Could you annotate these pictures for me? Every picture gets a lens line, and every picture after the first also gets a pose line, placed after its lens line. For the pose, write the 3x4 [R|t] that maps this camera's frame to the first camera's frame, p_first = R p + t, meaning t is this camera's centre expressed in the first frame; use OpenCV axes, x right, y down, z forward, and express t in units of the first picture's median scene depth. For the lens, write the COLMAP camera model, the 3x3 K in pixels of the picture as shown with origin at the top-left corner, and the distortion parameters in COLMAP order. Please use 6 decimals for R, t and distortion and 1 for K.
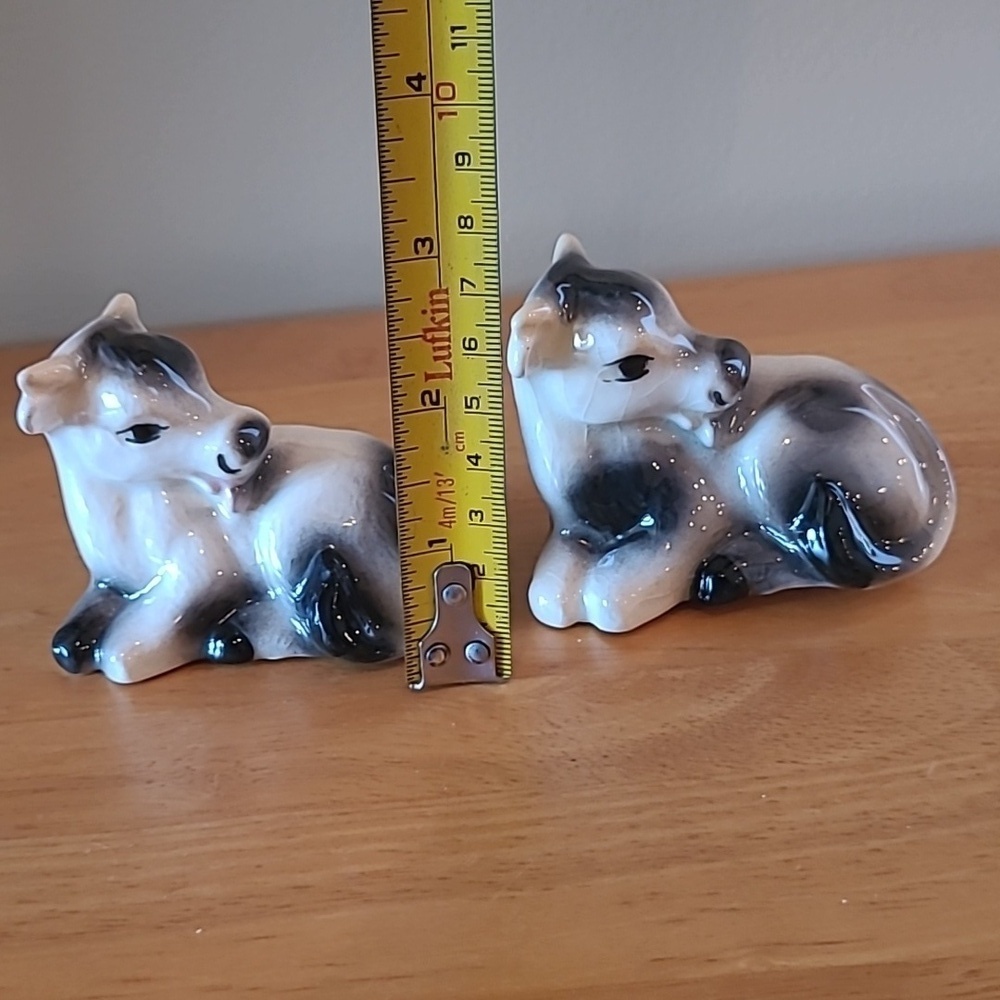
lens RADIAL K [[1740.9, 0, 494.5], [0, 1740.9, 499.6], [0, 0, 1]] dist [-0.021018, 0.000000]
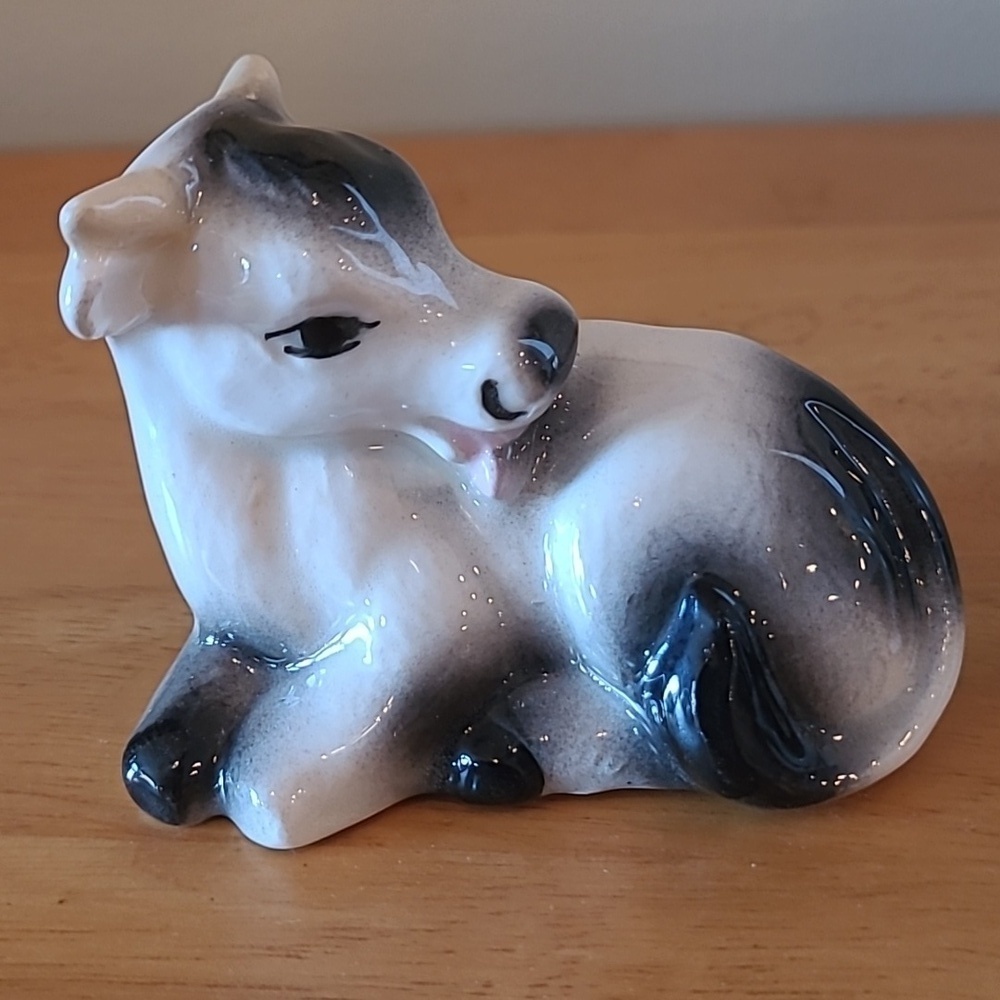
lens RADIAL K [[1740.9, 0, 493.9], [0, 1740.9, 497.4], [0, 0, 1]] dist [-0.021018, 0.000000]
pose [[0.999061, -0.008531, 0.042478, -0.188841], [0.006390, 0.998715, 0.050280, -0.019239], [-0.042853, -0.049961, 0.997831, 0.561536]]
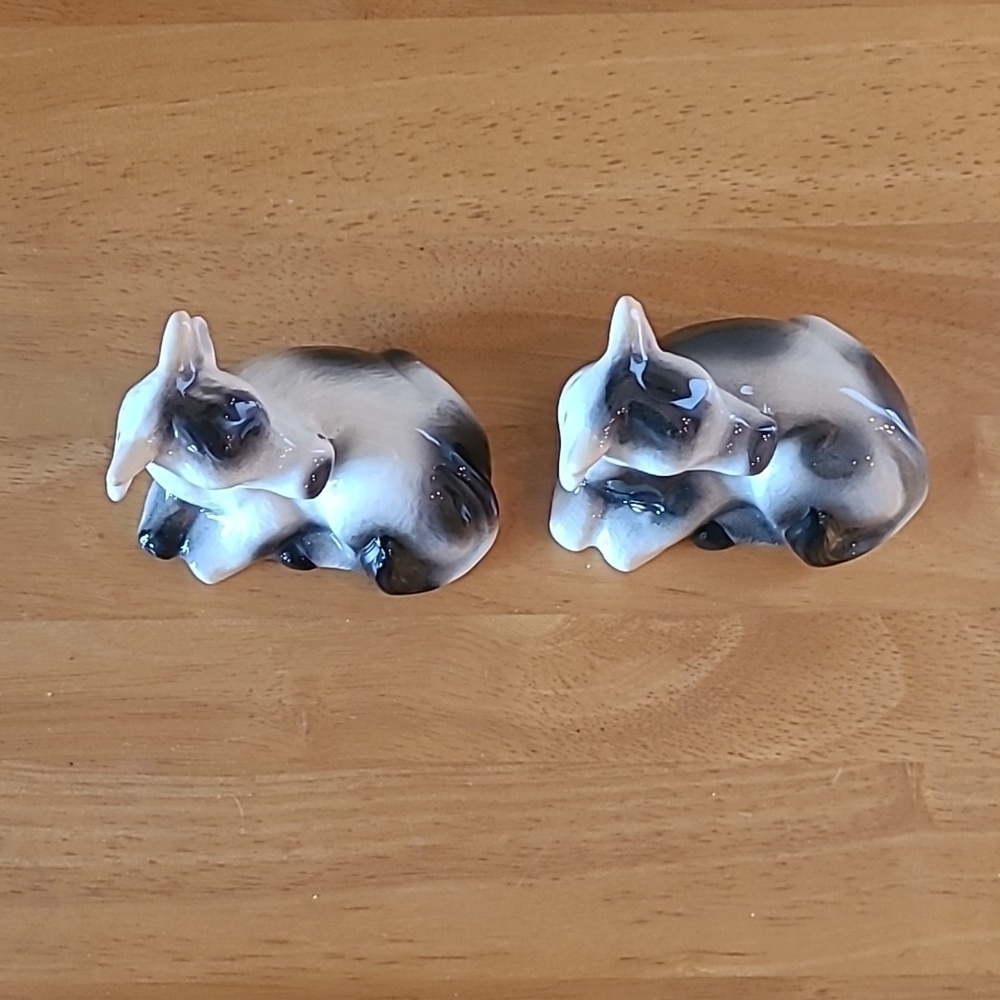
lens RADIAL K [[1740.9, 0, 499.4], [0, 1740.9, 503.5], [0, 0, 1]] dist [-0.021018, 0.000000]
pose [[0.995041, 0.013553, 0.098539, -0.144916], [-0.088586, 0.571281, 0.815960, -1.007547], [-0.045234, -0.820643, 0.569648, 0.381475]]
